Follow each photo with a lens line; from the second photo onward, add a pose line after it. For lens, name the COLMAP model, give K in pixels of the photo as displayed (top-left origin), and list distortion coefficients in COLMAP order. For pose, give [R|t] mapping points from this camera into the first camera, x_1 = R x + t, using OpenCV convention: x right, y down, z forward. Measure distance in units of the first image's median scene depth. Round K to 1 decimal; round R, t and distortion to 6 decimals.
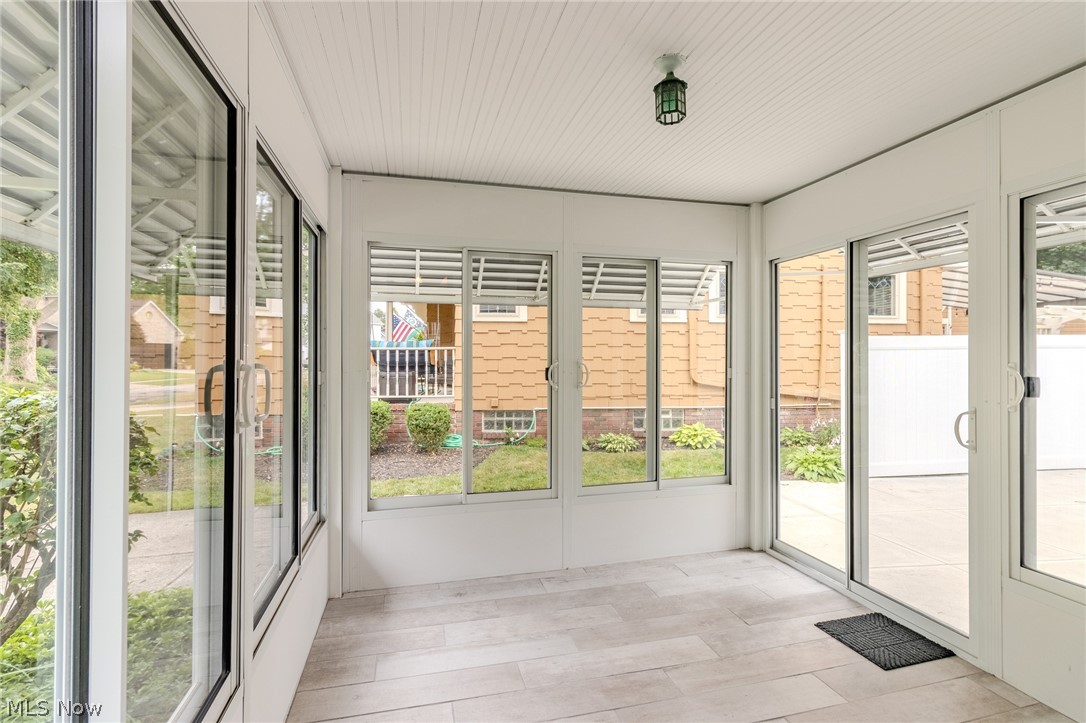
lens RADIAL K [[520.2, 0, 540.7], [0, 520.2, 364.6], [0, 0, 1]] dist [0.000287, 0.001436]
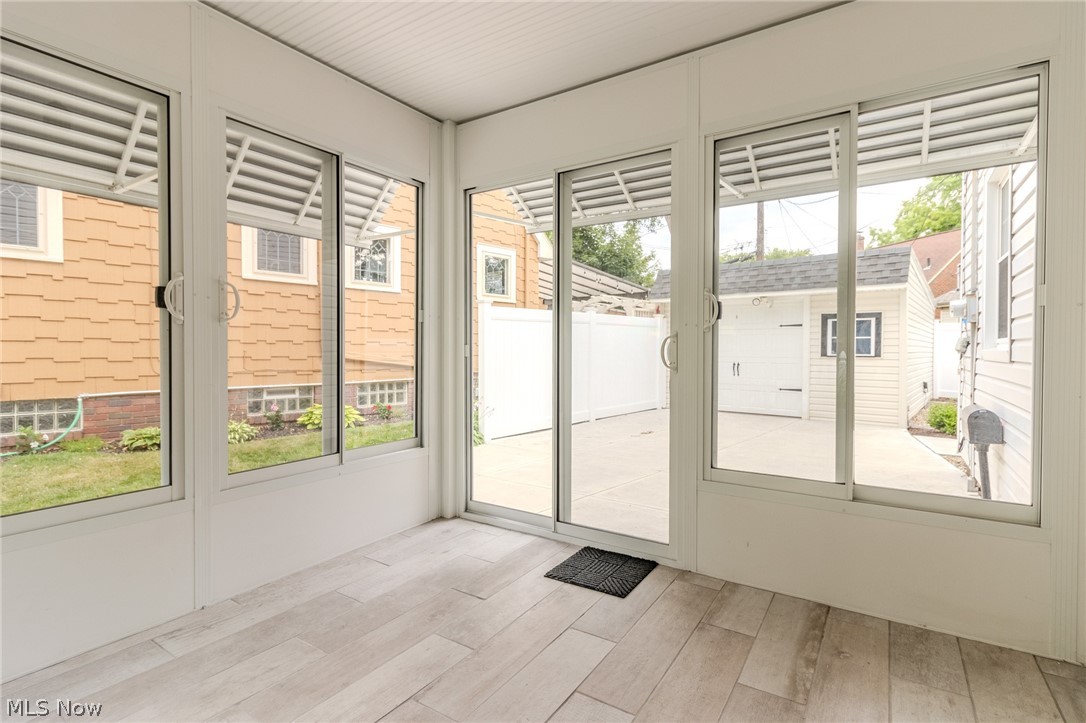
lens RADIAL K [[520.2, 0, 540.7], [0, 520.2, 364.6], [0, 0, 1]] dist [0.000287, 0.001436]
pose [[0.734425, -0.009964, 0.678617, -0.072609], [0.002758, 0.999928, 0.011697, 0.091324], [-0.678684, -0.006718, 0.734399, 0.260180]]
